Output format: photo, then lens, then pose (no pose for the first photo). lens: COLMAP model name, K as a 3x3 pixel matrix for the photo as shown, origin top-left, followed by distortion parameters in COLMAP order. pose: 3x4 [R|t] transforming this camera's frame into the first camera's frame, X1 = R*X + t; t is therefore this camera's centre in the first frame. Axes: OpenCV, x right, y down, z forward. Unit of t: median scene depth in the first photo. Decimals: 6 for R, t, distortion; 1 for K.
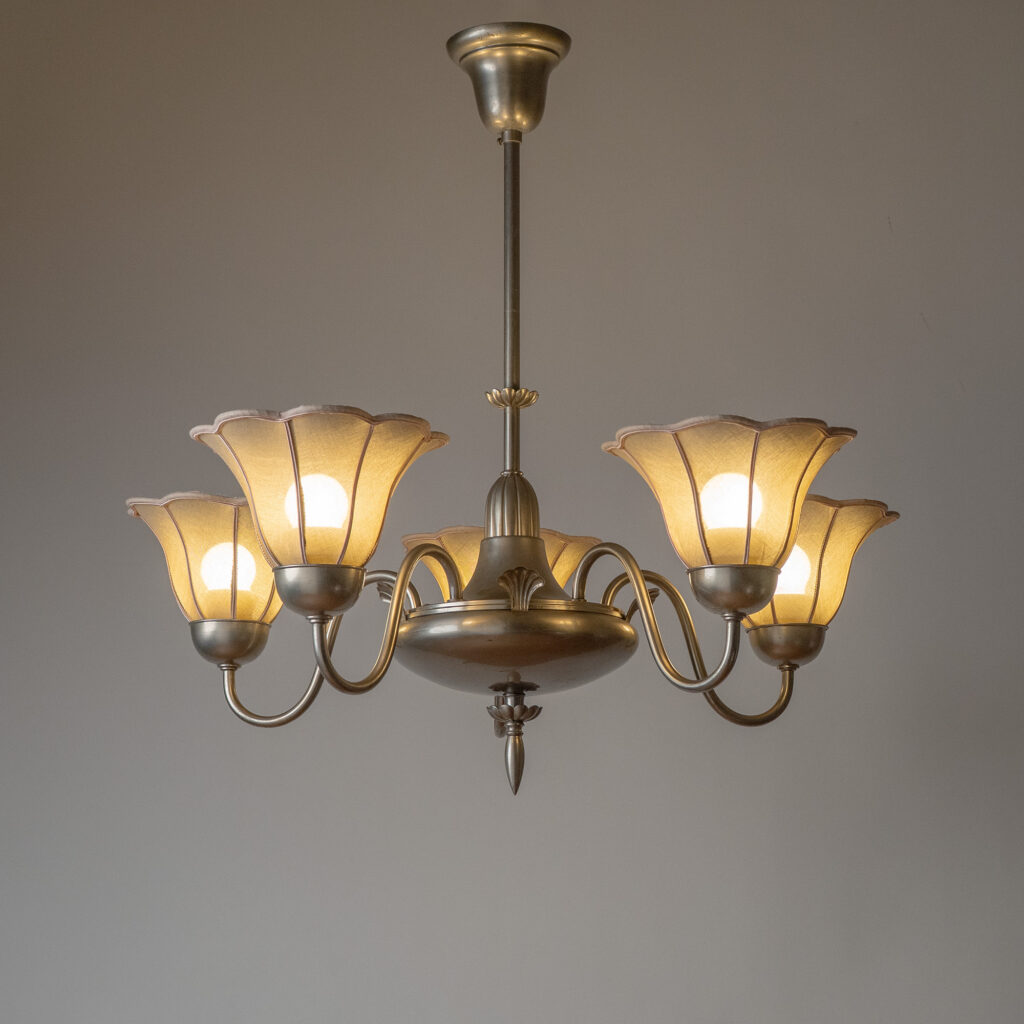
lens RADIAL K [[2350.0, 0, 512.0], [0, 2350.0, 512.0], [0, 0, 1]] dist [-0.025862, 0.157440]
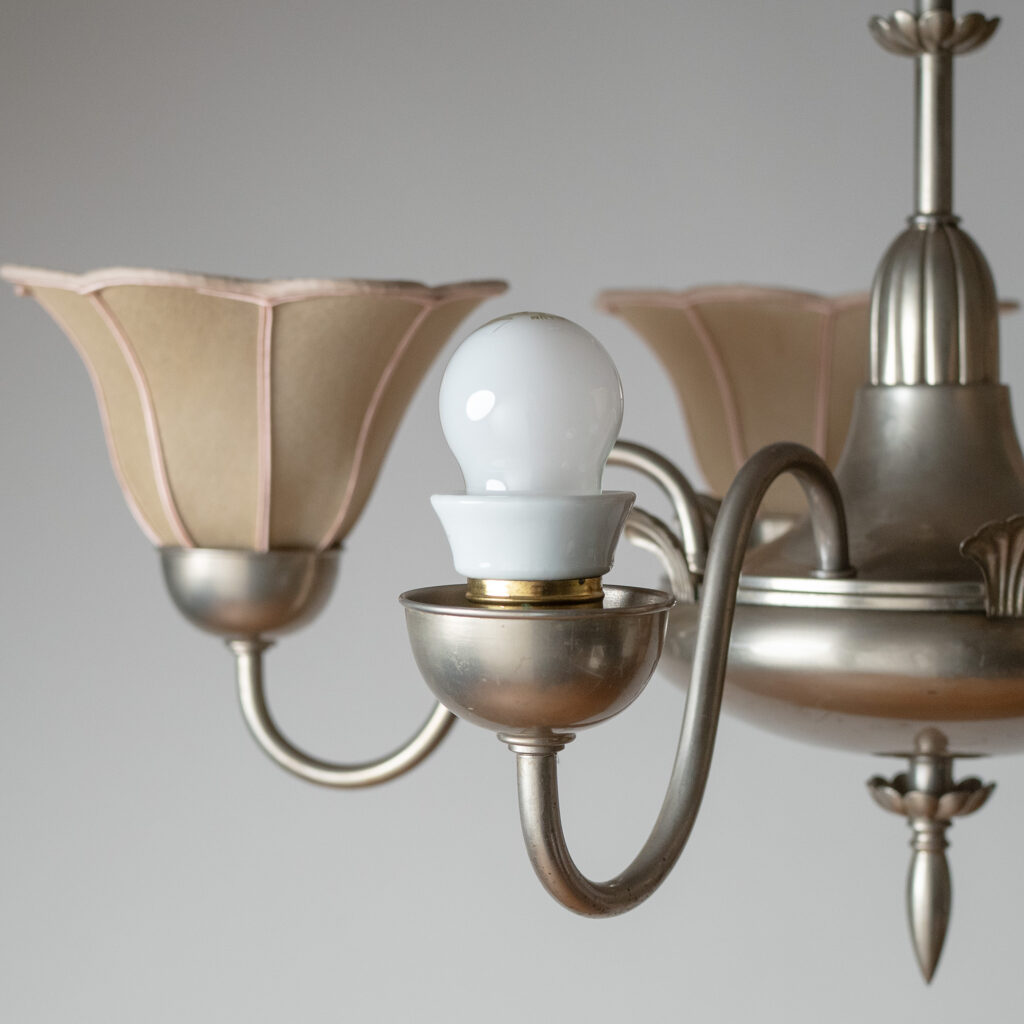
lens RADIAL K [[2350.0, 0, 512.0], [0, 2350.0, 512.0], [0, 0, 1]] dist [-0.025862, 0.157440]
pose [[0.999808, 0.007408, 0.018149, -0.081436], [-0.011216, 0.975496, 0.219732, -0.056253], [-0.016077, -0.219893, 0.975391, 0.589899]]
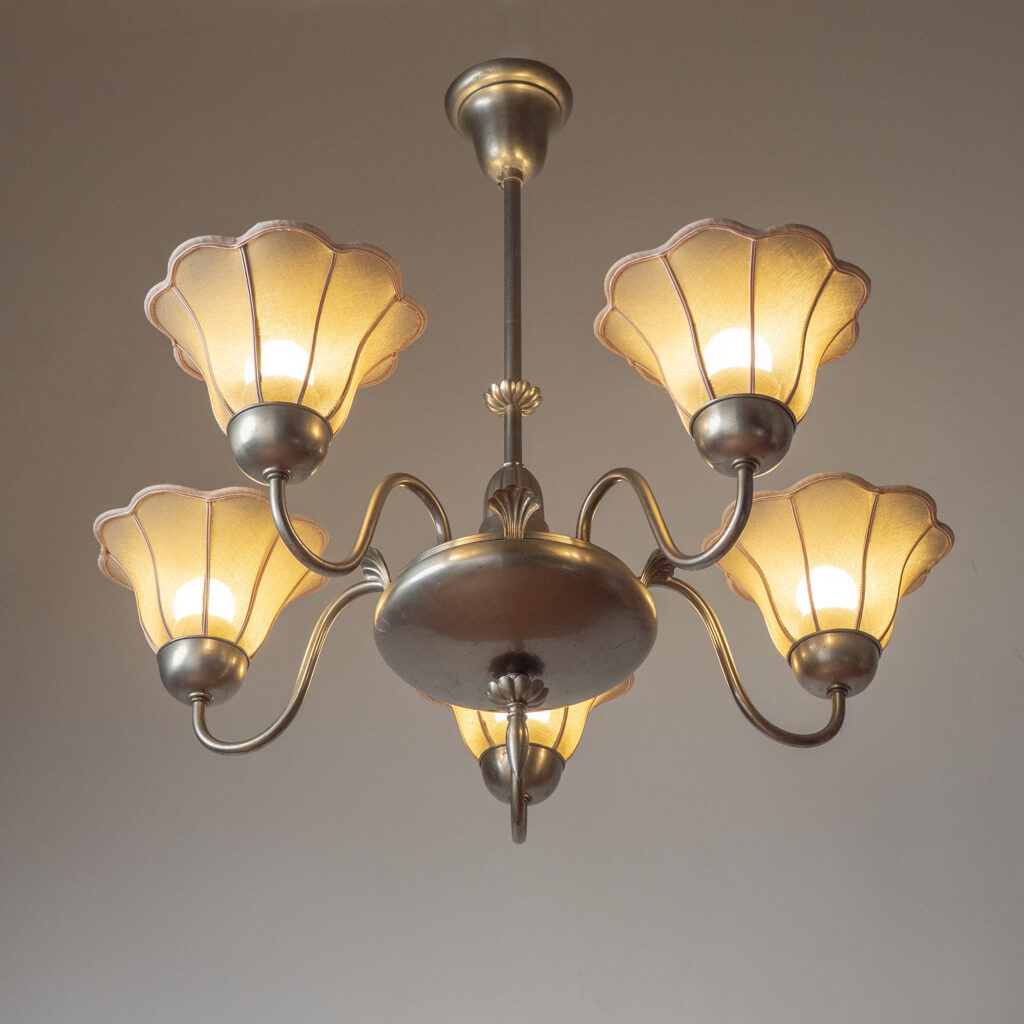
lens RADIAL K [[2435.5, 0, 512.0], [0, 2435.5, 512.0], [0, 0, 1]] dist [0.043633, 0.142453]
pose [[0.997890, -0.038329, -0.052412, 0.048435], [0.013626, 0.912829, -0.408114, 0.385645], [0.063486, 0.406539, 0.911425, 0.148219]]
